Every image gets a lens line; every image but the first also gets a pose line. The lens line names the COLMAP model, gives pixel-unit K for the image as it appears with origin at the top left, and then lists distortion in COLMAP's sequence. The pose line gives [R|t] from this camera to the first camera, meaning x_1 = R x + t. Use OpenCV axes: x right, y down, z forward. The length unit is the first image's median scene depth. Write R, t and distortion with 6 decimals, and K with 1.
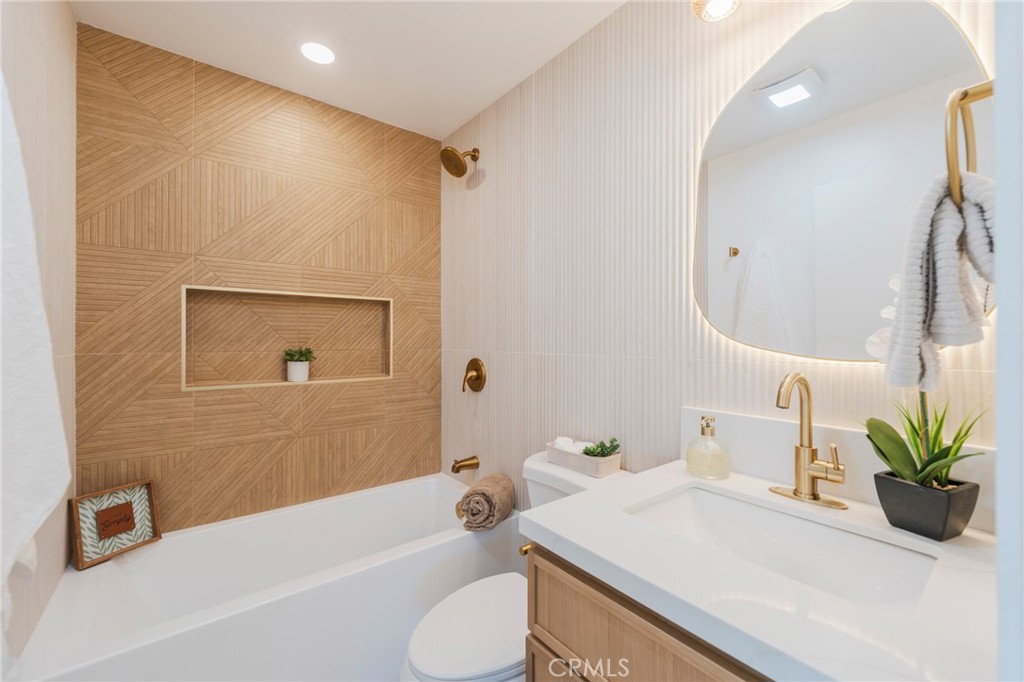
lens RADIAL K [[404.0, 0, 512.8], [0, 404.0, 342.6], [0, 0, 1]] dist [0.000564, 0.000087]
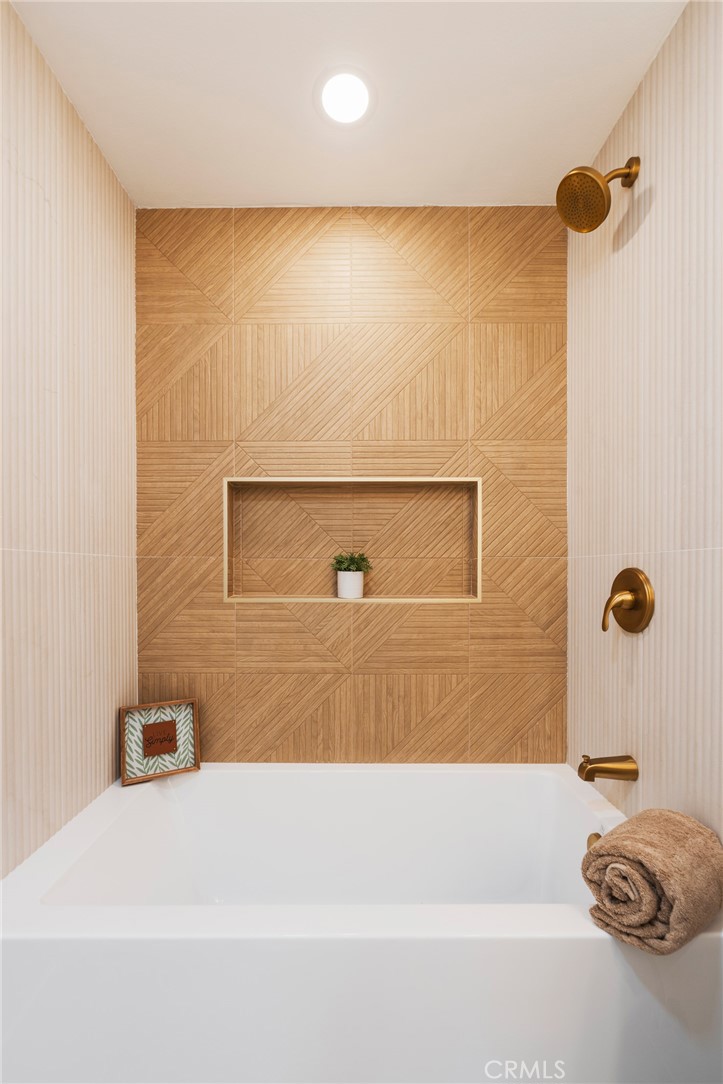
lens RADIAL K [[427.7, 0, 368.0], [0, 427.7, 579.8], [0, 0, 1]] dist [0.000564, 0.000087]
pose [[0.774670, 0.003096, -0.632358, -0.007757], [0.001063, 0.999980, 0.006198, 0.060822], [0.632365, -0.005473, 0.774651, 0.438274]]
